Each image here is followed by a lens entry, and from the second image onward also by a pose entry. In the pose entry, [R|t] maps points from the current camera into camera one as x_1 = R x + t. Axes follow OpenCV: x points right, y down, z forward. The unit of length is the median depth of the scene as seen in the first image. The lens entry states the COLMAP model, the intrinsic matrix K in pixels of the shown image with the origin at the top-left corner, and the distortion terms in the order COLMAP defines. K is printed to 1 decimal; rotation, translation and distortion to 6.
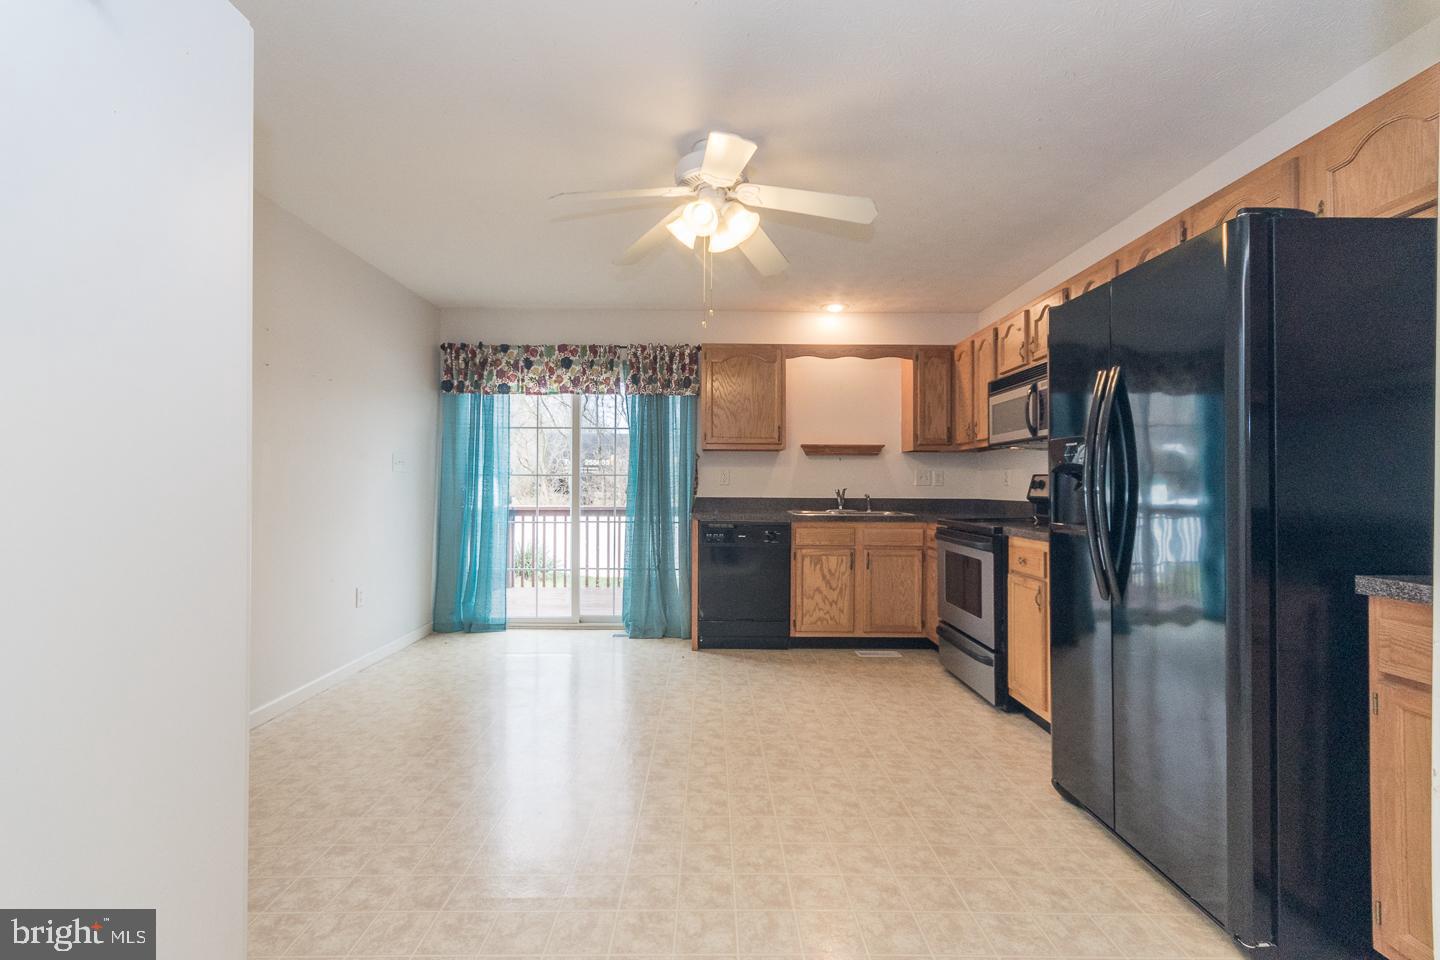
lens RADIAL K [[621.2, 0, 720.0], [0, 621.2, 480.0], [0, 0, 1]] dist [0.001966, 0.000106]
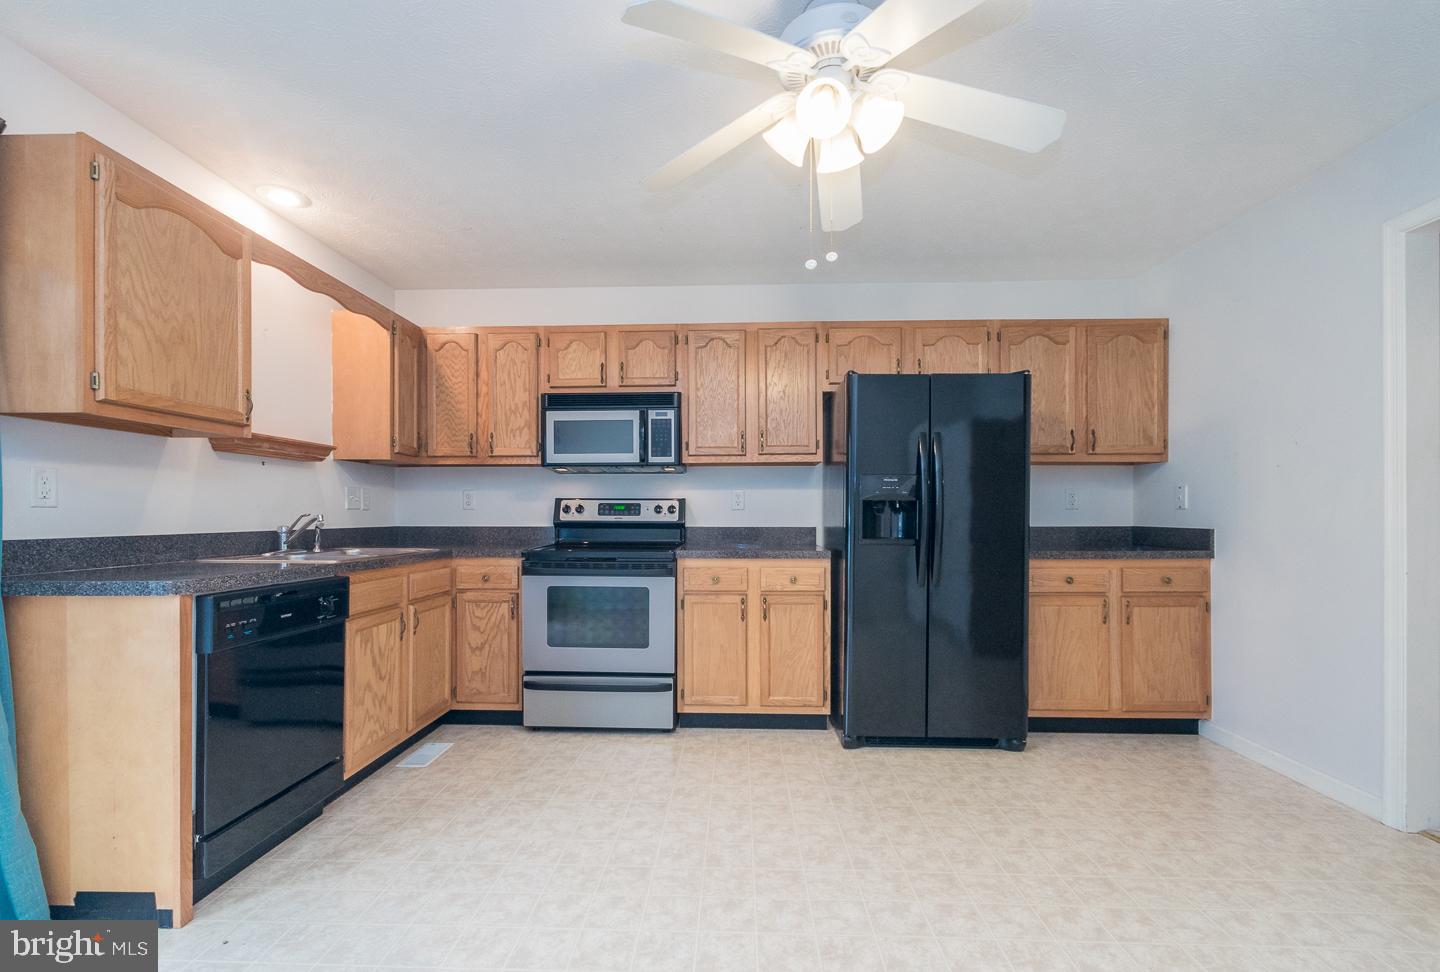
lens RADIAL K [[636.6, 0, 719.1], [0, 636.6, 508.6], [0, 0, 1]] dist [-0.002148, -0.000143]
pose [[0.063798, 0.000717, 0.997963, -0.380846], [-0.009631, 0.999954, -0.000102, 0.004687], [-0.997916, -0.009605, 0.063802, 0.567899]]
